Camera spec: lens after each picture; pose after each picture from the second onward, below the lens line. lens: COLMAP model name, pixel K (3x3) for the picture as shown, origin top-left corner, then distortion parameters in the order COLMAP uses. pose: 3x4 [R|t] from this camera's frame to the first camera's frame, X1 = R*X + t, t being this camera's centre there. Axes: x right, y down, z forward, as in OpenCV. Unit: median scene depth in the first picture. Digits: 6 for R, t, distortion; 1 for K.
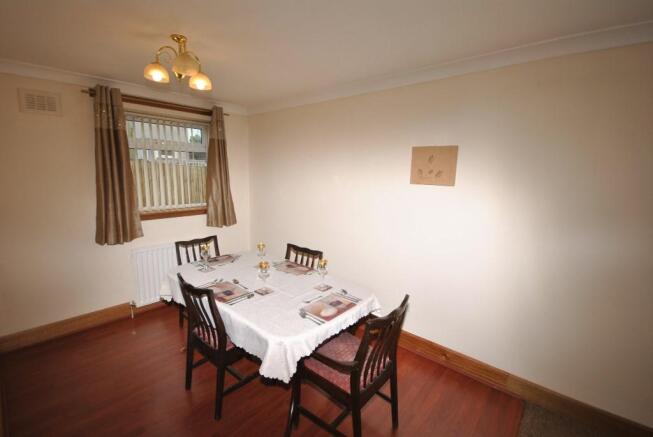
lens RADIAL K [[286.6, 0, 326.9], [0, 286.6, 215.1], [0, 0, 1]] dist [0.011430, -0.013120]
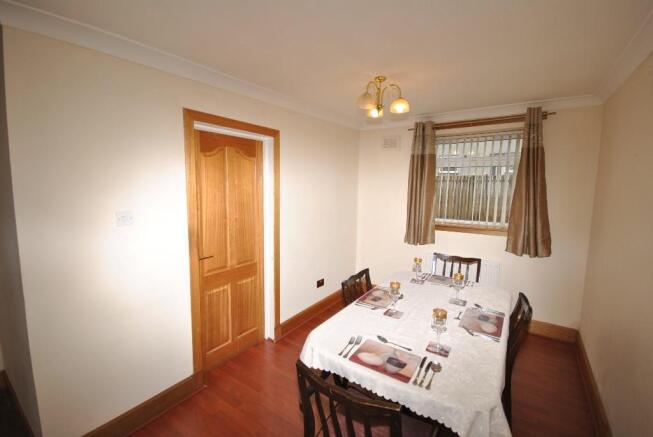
lens RADIAL K [[286.6, 0, 326.9], [0, 286.6, 215.1], [0, 0, 1]] dist [0.011430, -0.013120]
pose [[0.120519, 0.084810, -0.989082, 0.470203], [-0.151014, 0.986314, 0.066172, -0.054923], [0.981158, 0.141390, 0.131677, 0.458334]]
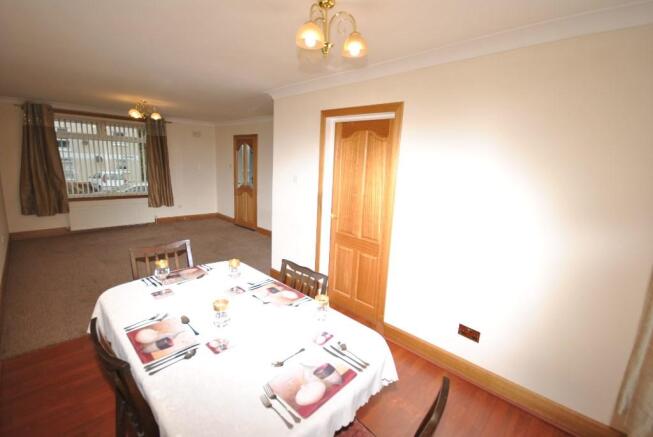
lens RADIAL K [[286.6, 0, 326.9], [0, 286.6, 215.1], [0, 0, 1]] dist [0.011430, -0.013120]
pose [[-0.996423, -0.078720, 0.030746, -0.376598], [-0.064429, 0.943022, 0.326432, -0.198375], [-0.054691, 0.323283, -0.944721, 1.288088]]
